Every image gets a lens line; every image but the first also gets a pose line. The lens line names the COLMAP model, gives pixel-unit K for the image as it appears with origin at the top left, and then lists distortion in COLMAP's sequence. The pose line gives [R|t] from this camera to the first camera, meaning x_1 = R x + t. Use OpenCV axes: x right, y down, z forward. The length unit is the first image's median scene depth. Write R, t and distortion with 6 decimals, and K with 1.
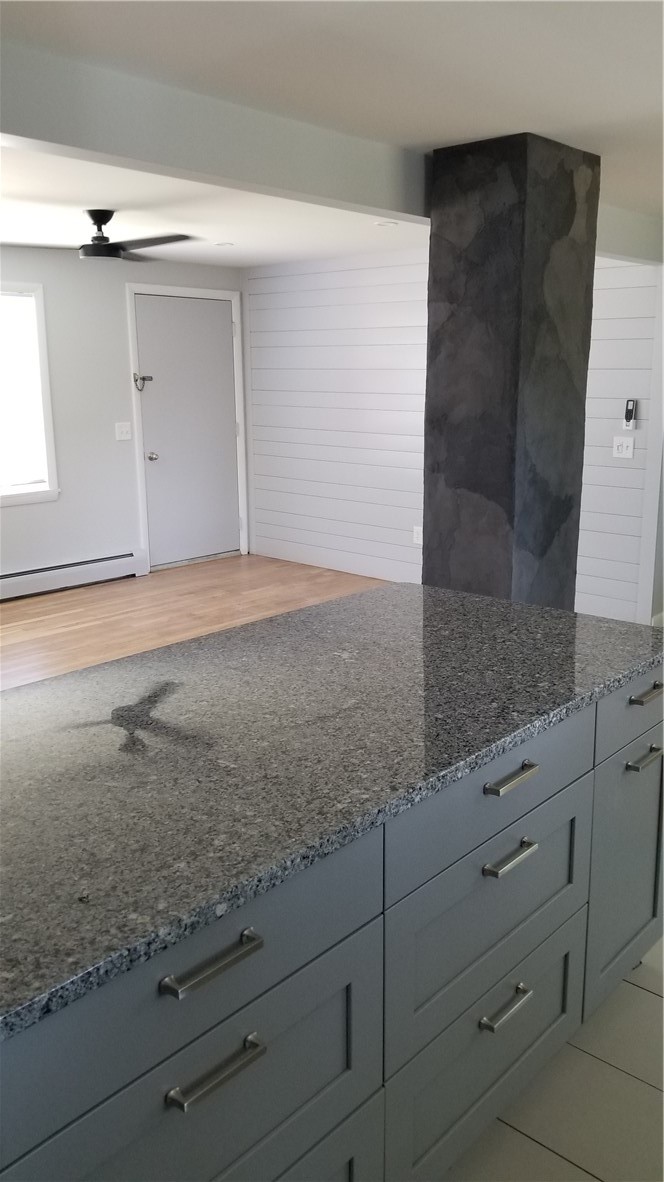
lens RADIAL K [[919.1, 0, 367.2], [0, 919.1, 585.6], [0, 0, 1]] dist [0.101403, -0.182913]
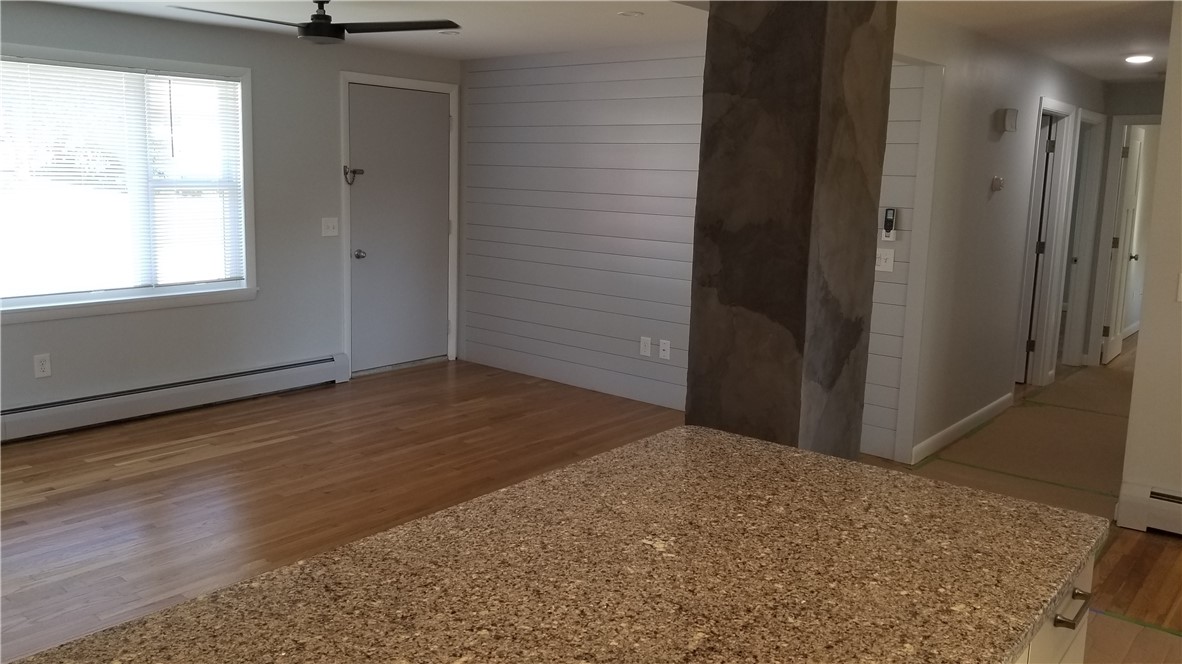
lens RADIAL K [[919.1, 0, 566.1], [0, 919.1, 310.7], [0, 0, 1]] dist [0.101403, -0.182913]
pose [[0.999607, 0.025763, 0.011067, -0.068070], [-0.024818, 0.996615, -0.078376, -0.031195], [-0.013048, 0.078070, 0.996862, 0.153093]]
